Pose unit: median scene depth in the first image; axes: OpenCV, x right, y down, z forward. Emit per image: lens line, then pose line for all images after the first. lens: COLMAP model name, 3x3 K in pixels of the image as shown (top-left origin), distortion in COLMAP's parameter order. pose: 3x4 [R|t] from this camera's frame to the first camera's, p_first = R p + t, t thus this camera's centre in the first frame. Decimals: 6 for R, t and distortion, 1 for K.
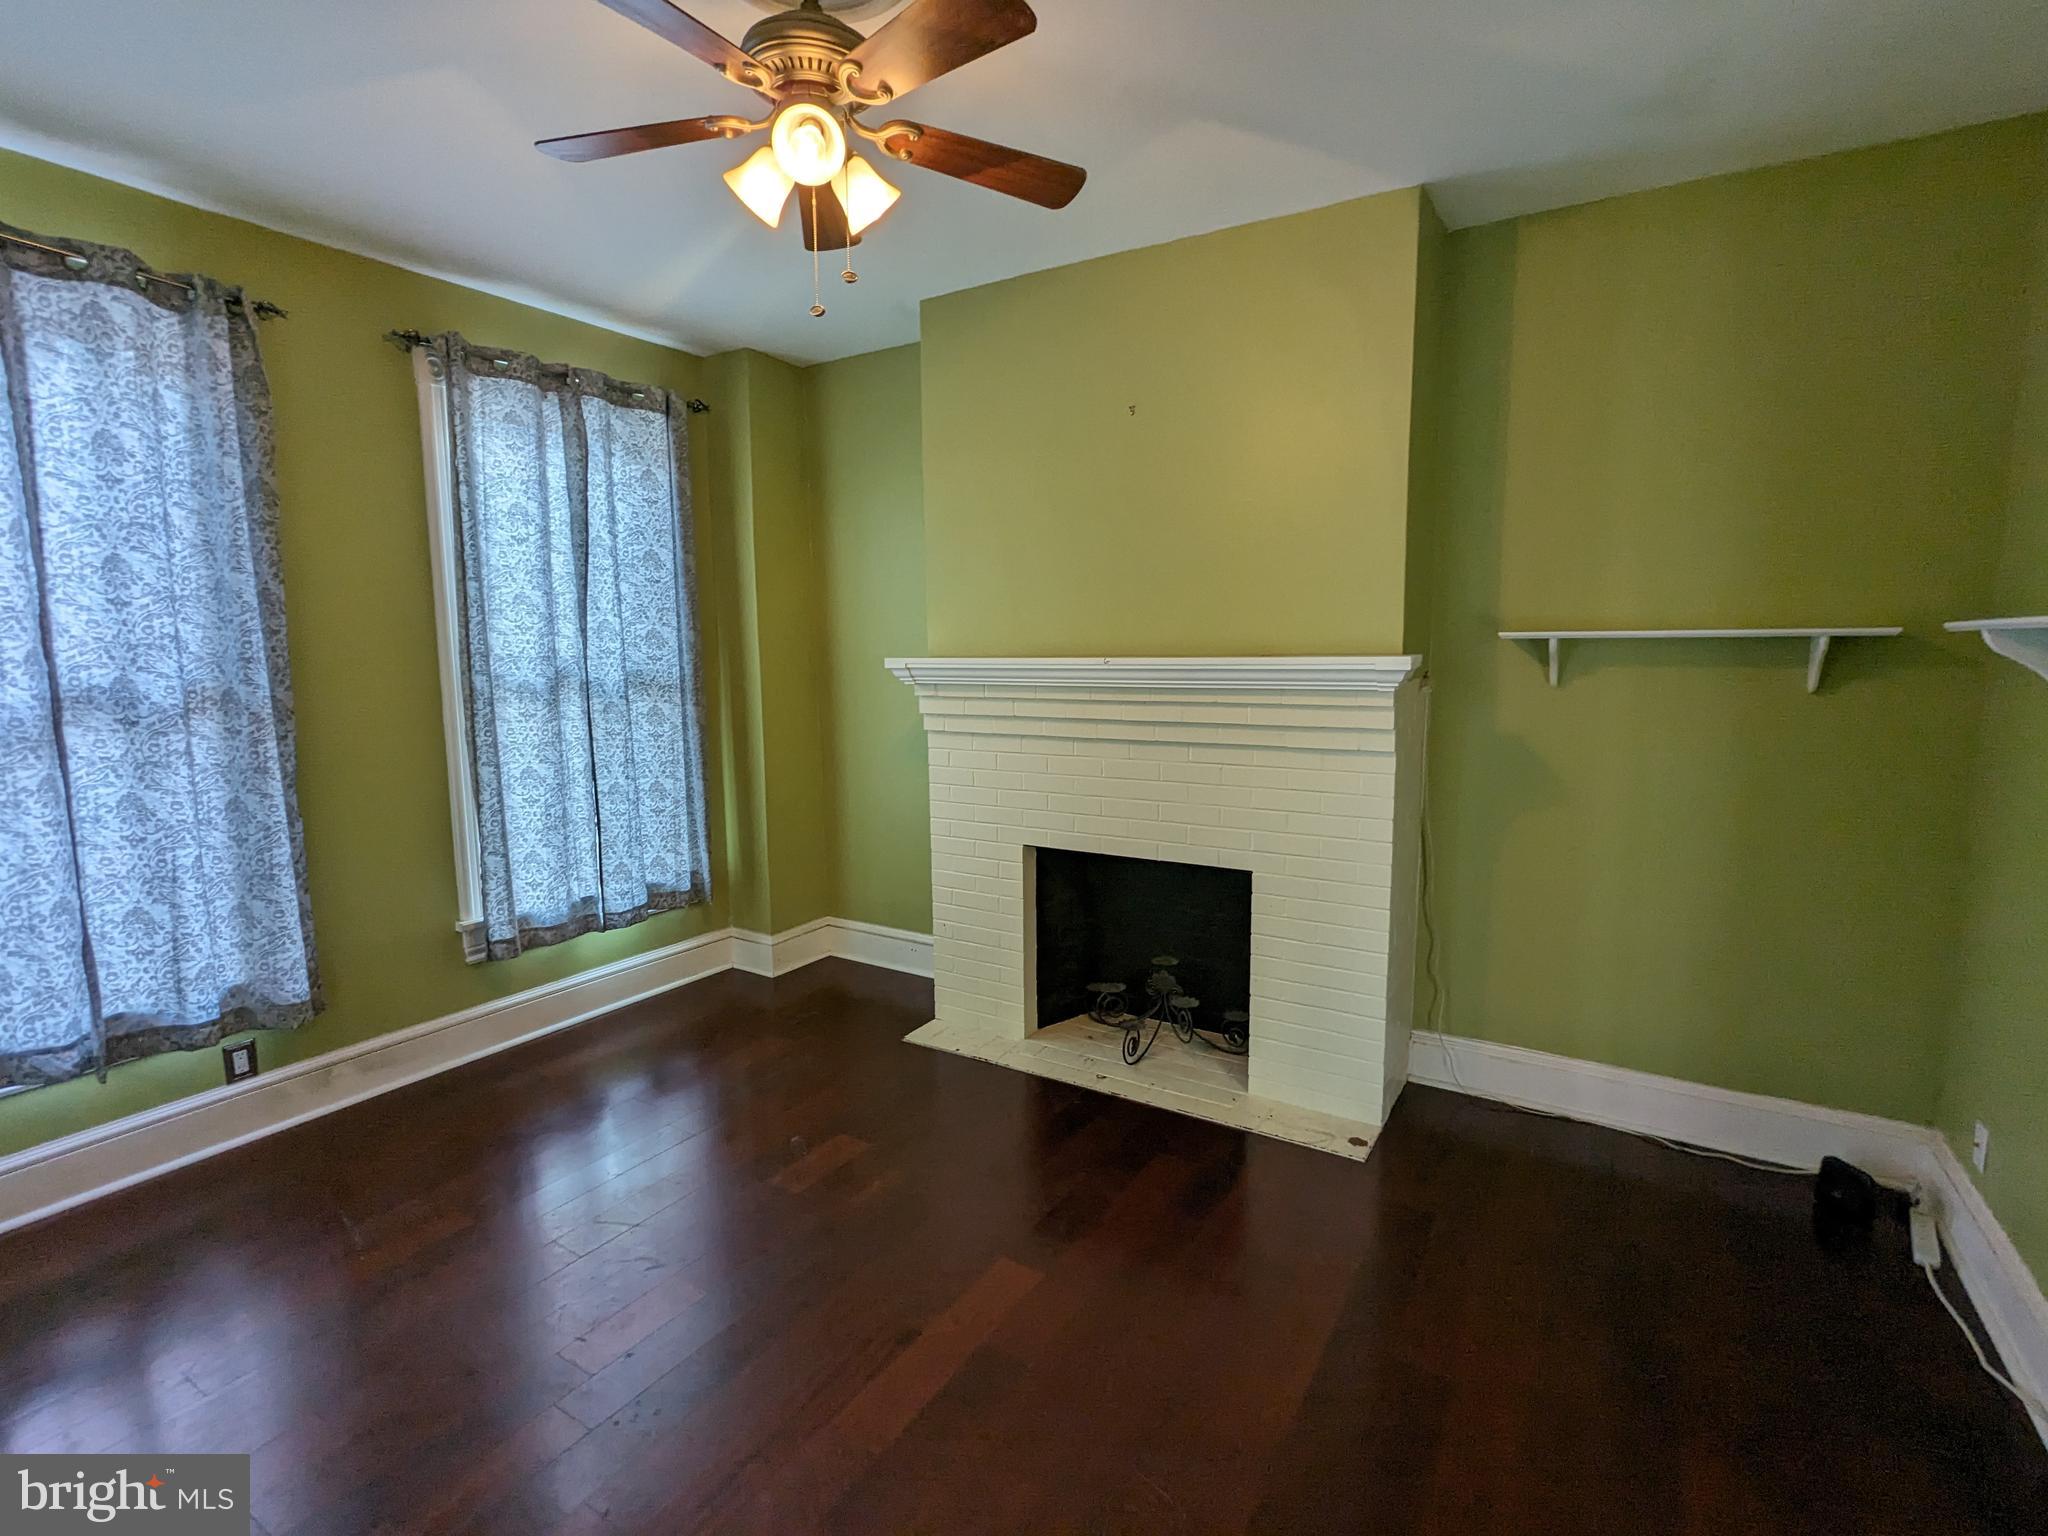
lens RADIAL K [[970.2, 0, 1022.2], [0, 970.2, 764.1], [0, 0, 1]] dist [-0.002268, 0.002241]
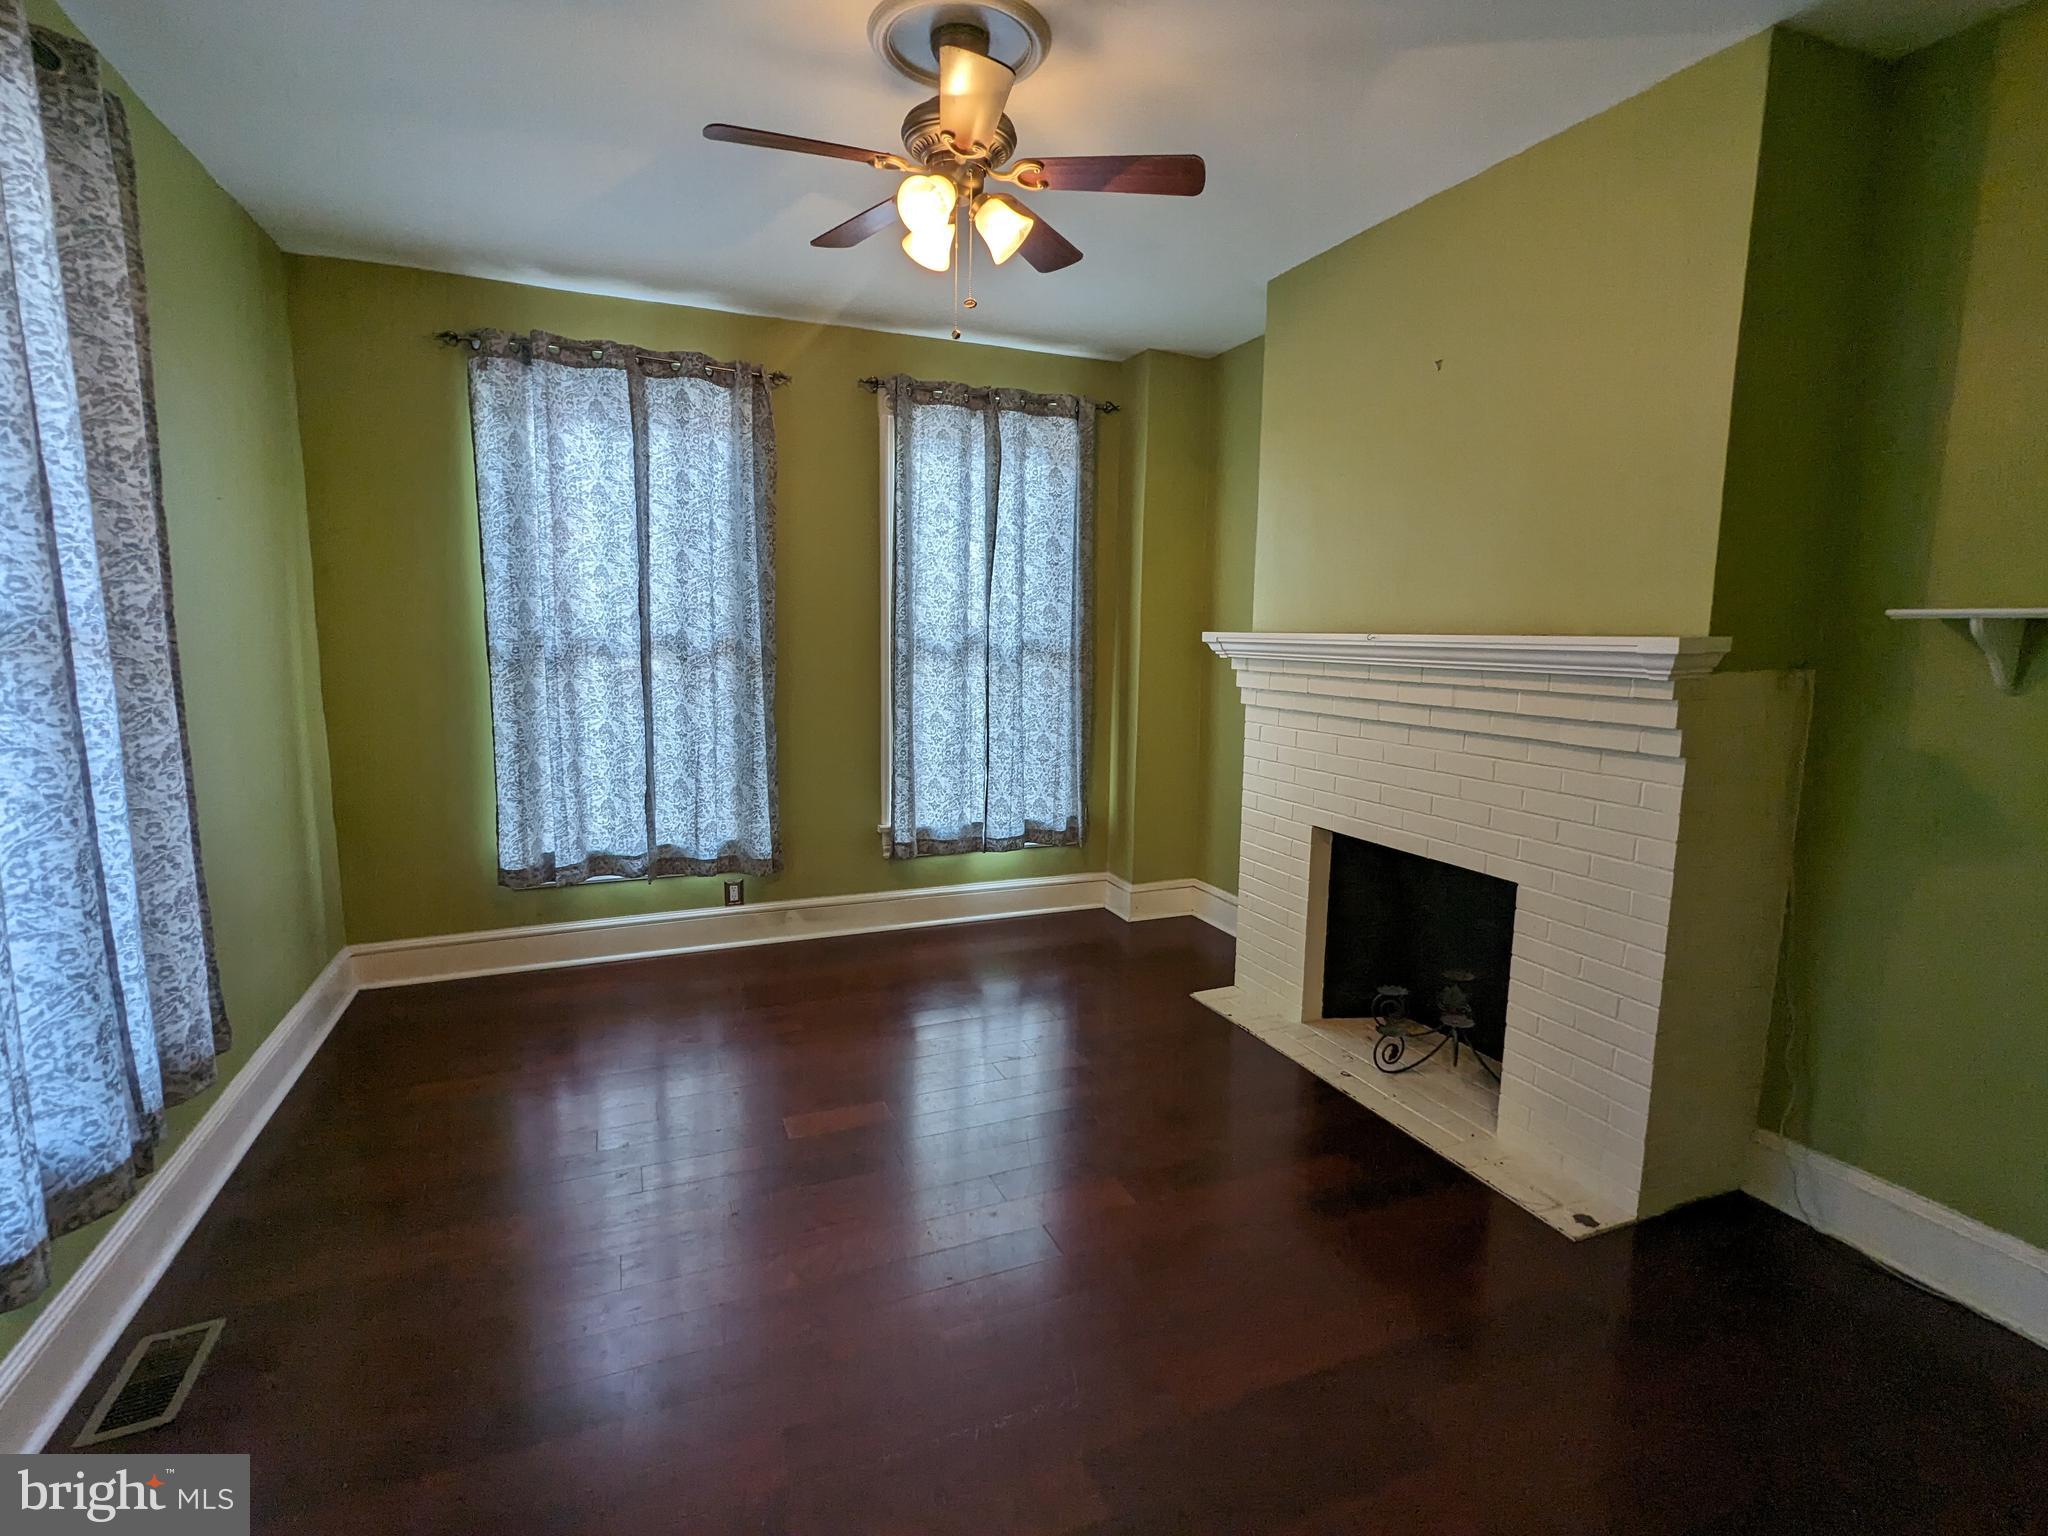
lens RADIAL K [[970.2, 0, 1022.2], [0, 970.2, 764.1], [0, 0, 1]] dist [-0.002268, 0.002241]
pose [[0.816207, 0.099109, -0.569195, 0.318465], [-0.091634, 0.994914, 0.041836, 0.007481], [0.570447, 0.018011, 0.821137, 0.026429]]
